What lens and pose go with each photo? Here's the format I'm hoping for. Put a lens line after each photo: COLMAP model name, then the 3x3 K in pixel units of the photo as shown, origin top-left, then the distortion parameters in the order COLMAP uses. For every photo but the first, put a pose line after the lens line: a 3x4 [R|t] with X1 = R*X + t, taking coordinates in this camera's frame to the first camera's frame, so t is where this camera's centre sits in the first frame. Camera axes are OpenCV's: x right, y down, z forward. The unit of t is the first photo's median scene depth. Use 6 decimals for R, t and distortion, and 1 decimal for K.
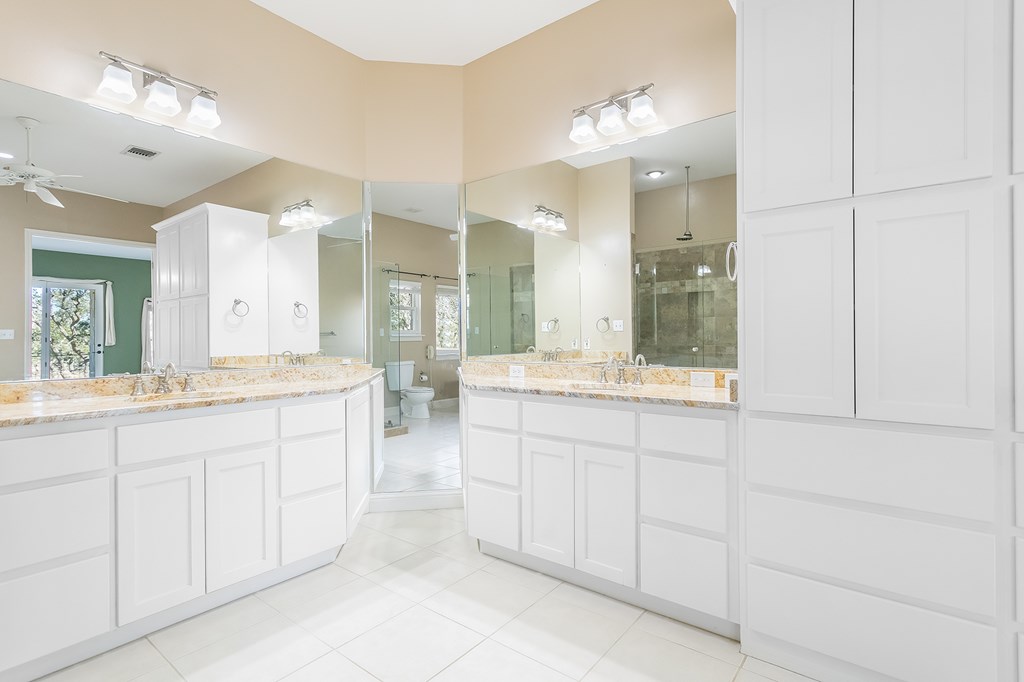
lens RADIAL K [[499.1, 0, 512.0], [0, 499.1, 341.1], [0, 0, 1]] dist [0.001122, 0.000695]
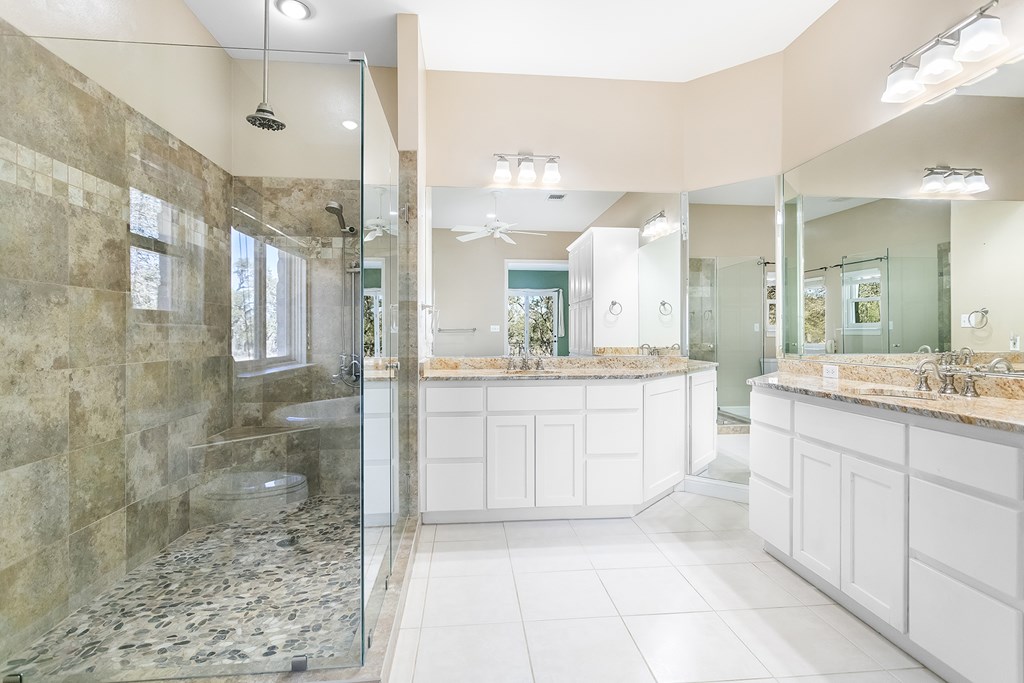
lens RADIAL K [[499.1, 0, 513.6], [0, 499.1, 335.6], [0, 0, 1]] dist [0.001122, 0.000695]
pose [[0.688337, 0.010038, -0.725321, 0.340915], [-0.009534, 0.999943, 0.004790, -0.004299], [0.725328, 0.003618, 0.688394, -0.050635]]
